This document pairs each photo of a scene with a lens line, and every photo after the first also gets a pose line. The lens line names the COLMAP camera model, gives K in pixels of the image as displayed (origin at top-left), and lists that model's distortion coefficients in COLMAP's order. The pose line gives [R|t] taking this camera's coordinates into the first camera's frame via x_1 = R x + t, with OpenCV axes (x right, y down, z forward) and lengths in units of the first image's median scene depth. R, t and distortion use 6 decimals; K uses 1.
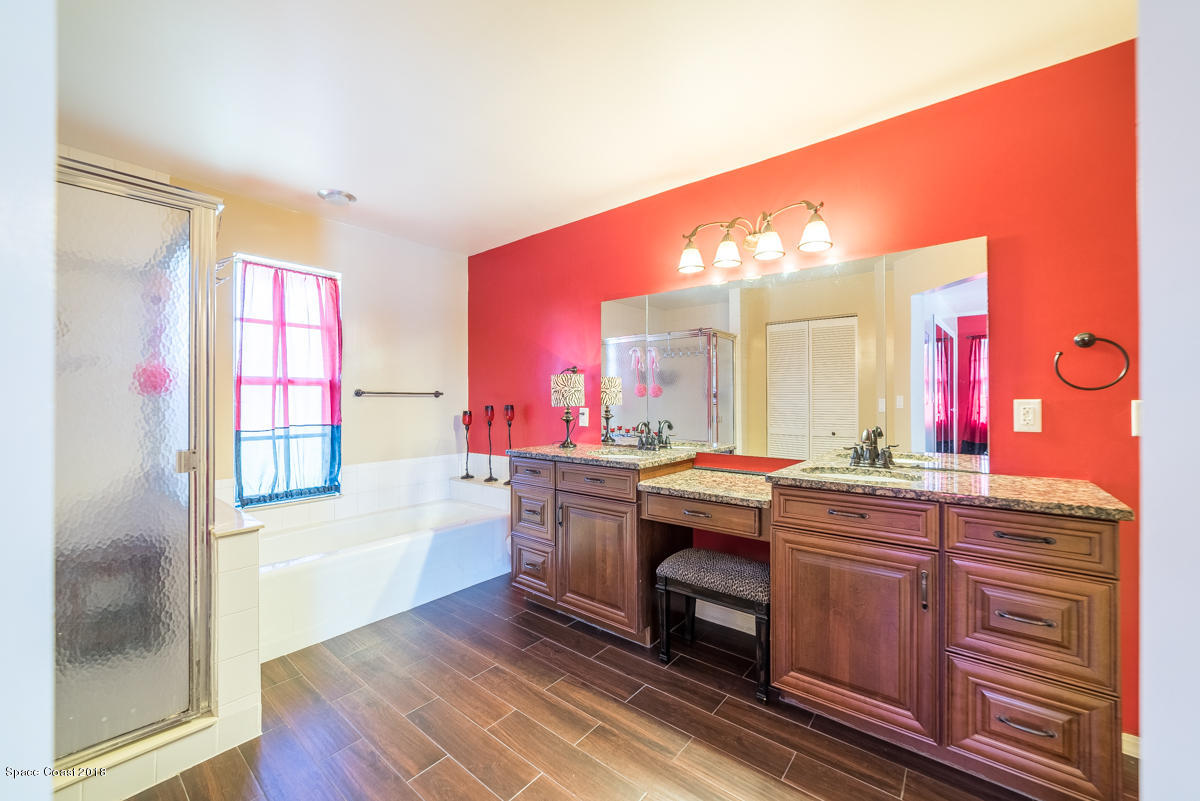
lens RADIAL K [[466.2, 0, 598.3], [0, 466.2, 396.8], [0, 0, 1]] dist [-0.026796, 0.008493]
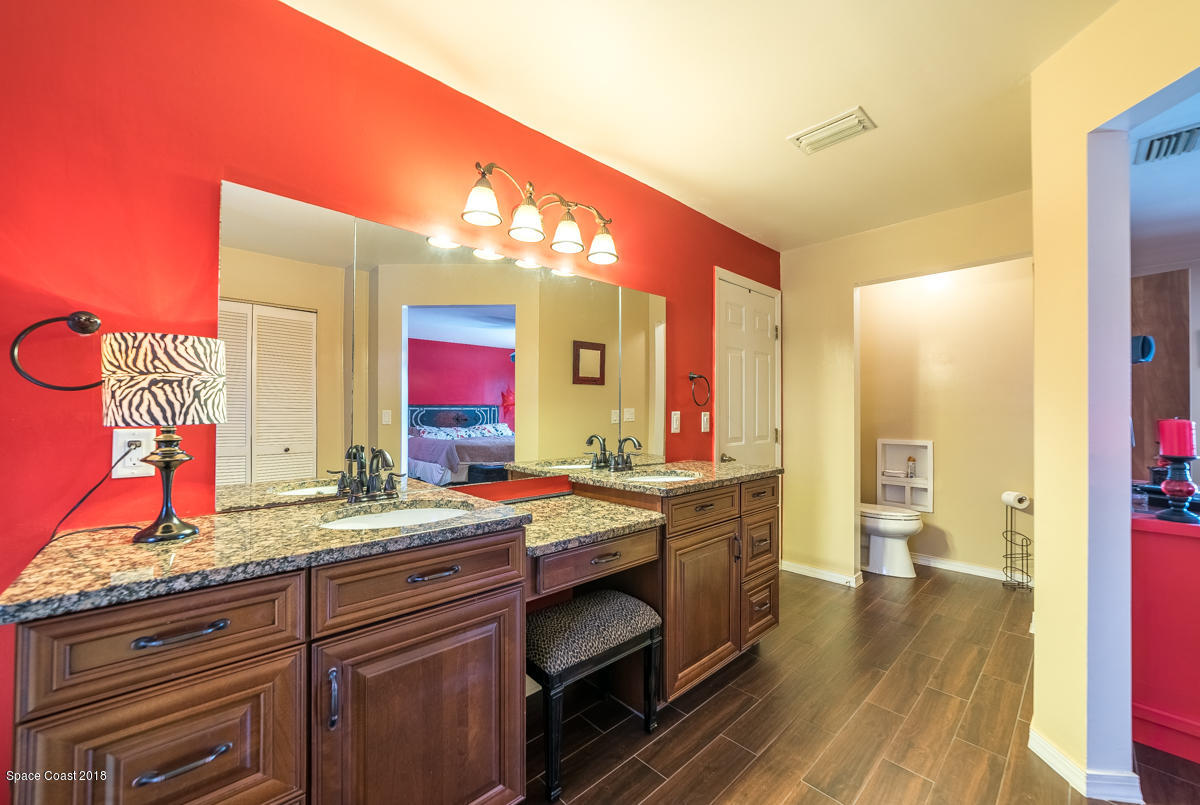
lens RADIAL K [[475.4, 0, 604.5], [0, 475.4, 408.4], [0, 0, 1]] dist [-0.018831, 0.009558]
pose [[0.115900, 0.010504, 0.993205, -0.604829], [-0.007869, 0.999922, -0.009657, 0.010905], [-0.993230, -0.006696, 0.115973, 0.961151]]
